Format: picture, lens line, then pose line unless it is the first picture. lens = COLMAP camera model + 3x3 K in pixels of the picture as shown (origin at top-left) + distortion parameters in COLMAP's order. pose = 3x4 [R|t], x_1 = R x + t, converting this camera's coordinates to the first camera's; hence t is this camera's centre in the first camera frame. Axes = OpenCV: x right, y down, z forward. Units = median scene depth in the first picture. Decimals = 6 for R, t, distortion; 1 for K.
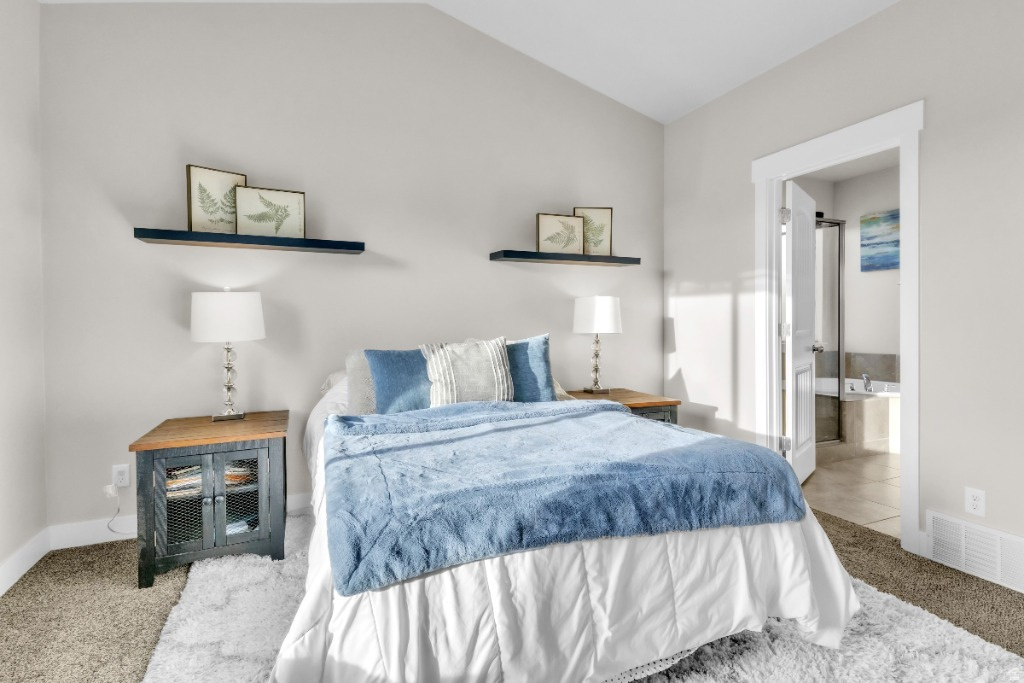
lens RADIAL K [[506.6, 0, 511.1], [0, 506.6, 332.0], [0, 0, 1]] dist [0.001268, 0.001255]
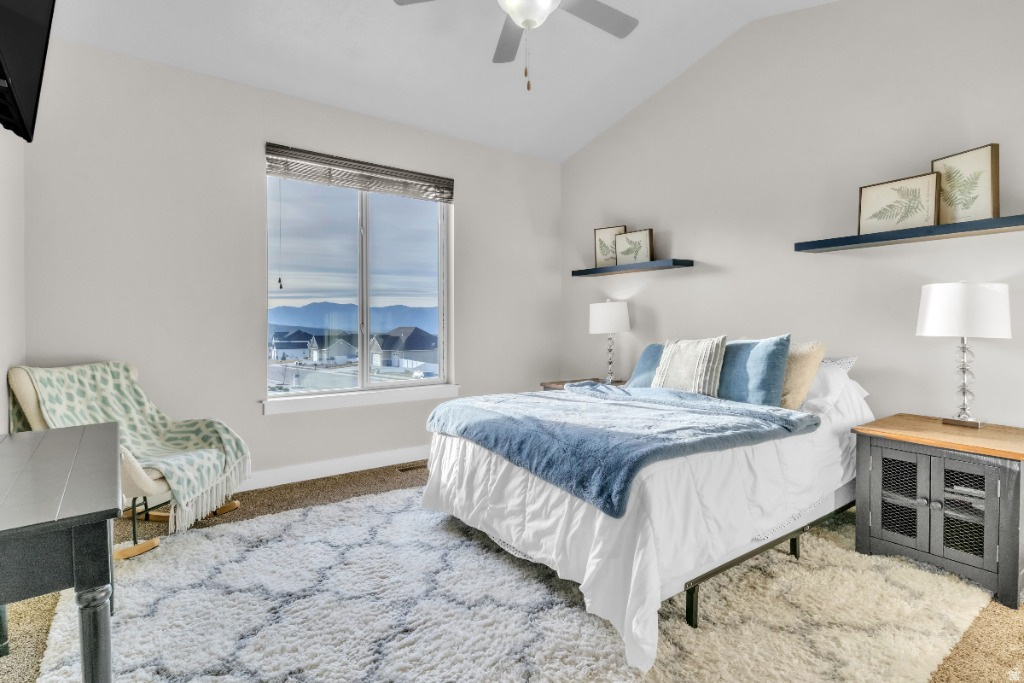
lens RADIAL K [[506.6, 0, 511.2], [0, 506.6, 339.7], [0, 0, 1]] dist [0.001268, 0.001255]
pose [[0.226206, 0.029225, -0.973641, 0.788919], [-0.017727, 0.999508, 0.025883, -0.000992], [0.973918, 0.011405, 0.226613, 0.296368]]
